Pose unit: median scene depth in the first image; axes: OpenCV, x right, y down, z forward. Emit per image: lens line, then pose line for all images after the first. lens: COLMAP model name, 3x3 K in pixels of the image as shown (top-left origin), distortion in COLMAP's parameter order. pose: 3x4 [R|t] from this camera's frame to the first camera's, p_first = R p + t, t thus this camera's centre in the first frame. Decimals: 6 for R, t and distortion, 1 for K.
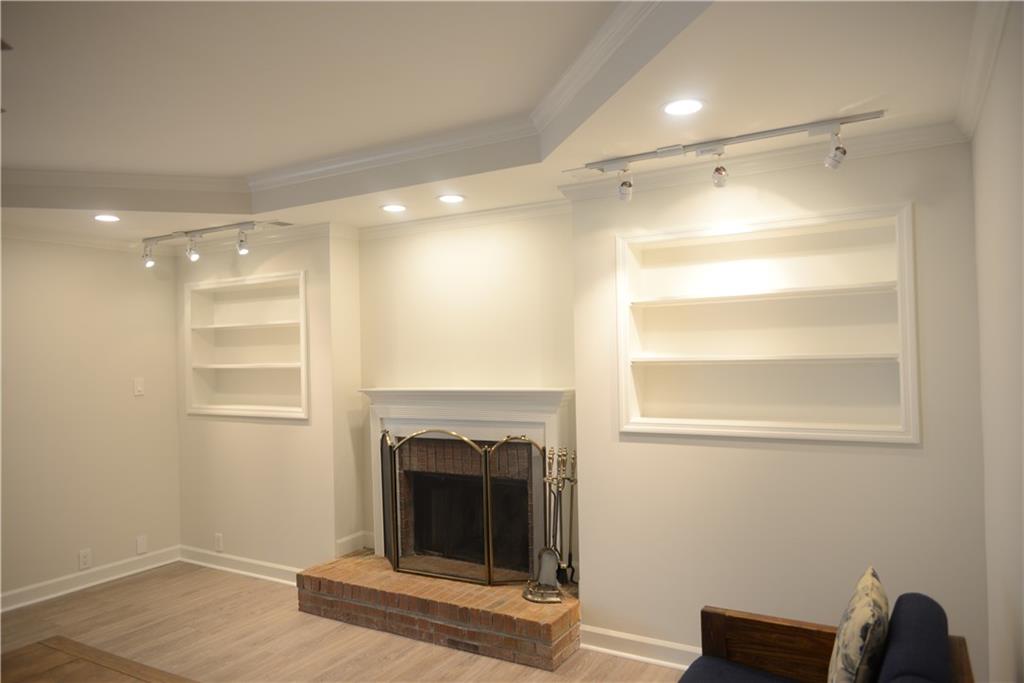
lens RADIAL K [[686.6, 0, 513.1], [0, 686.6, 340.1], [0, 0, 1]] dist [0.003630, -0.005108]
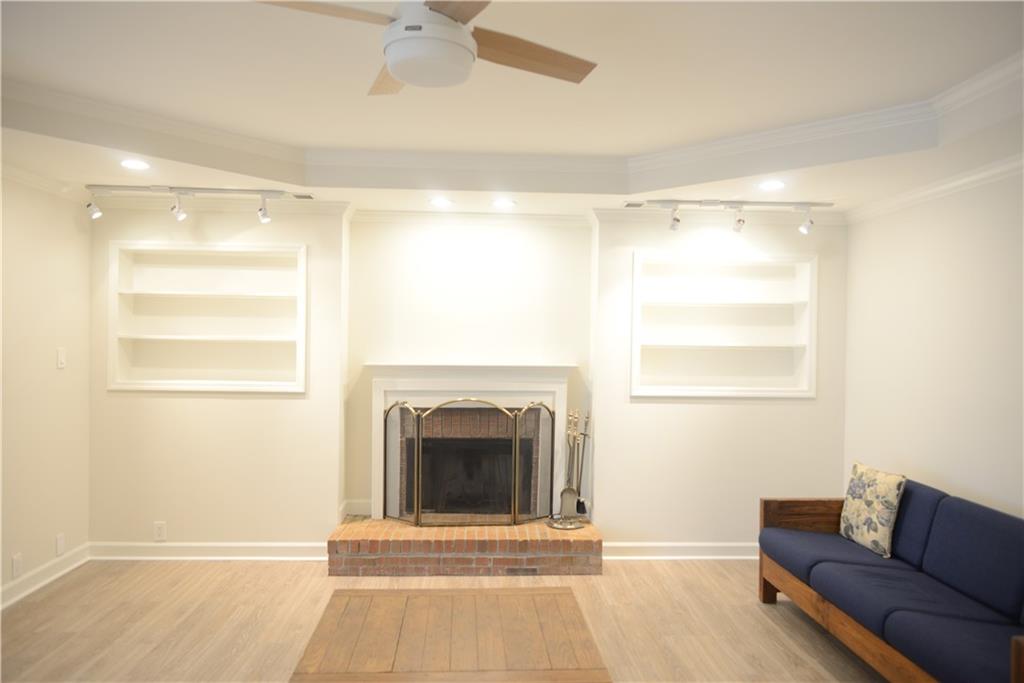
lens RADIAL K [[686.6, 0, 517.4], [0, 686.6, 345.3], [0, 0, 1]] dist [0.003630, -0.005108]
pose [[0.834852, 0.029125, 0.549703, -0.670067], [-0.043278, 0.998981, 0.012798, 0.021546], [-0.548770, -0.034475, 0.835262, -0.008821]]
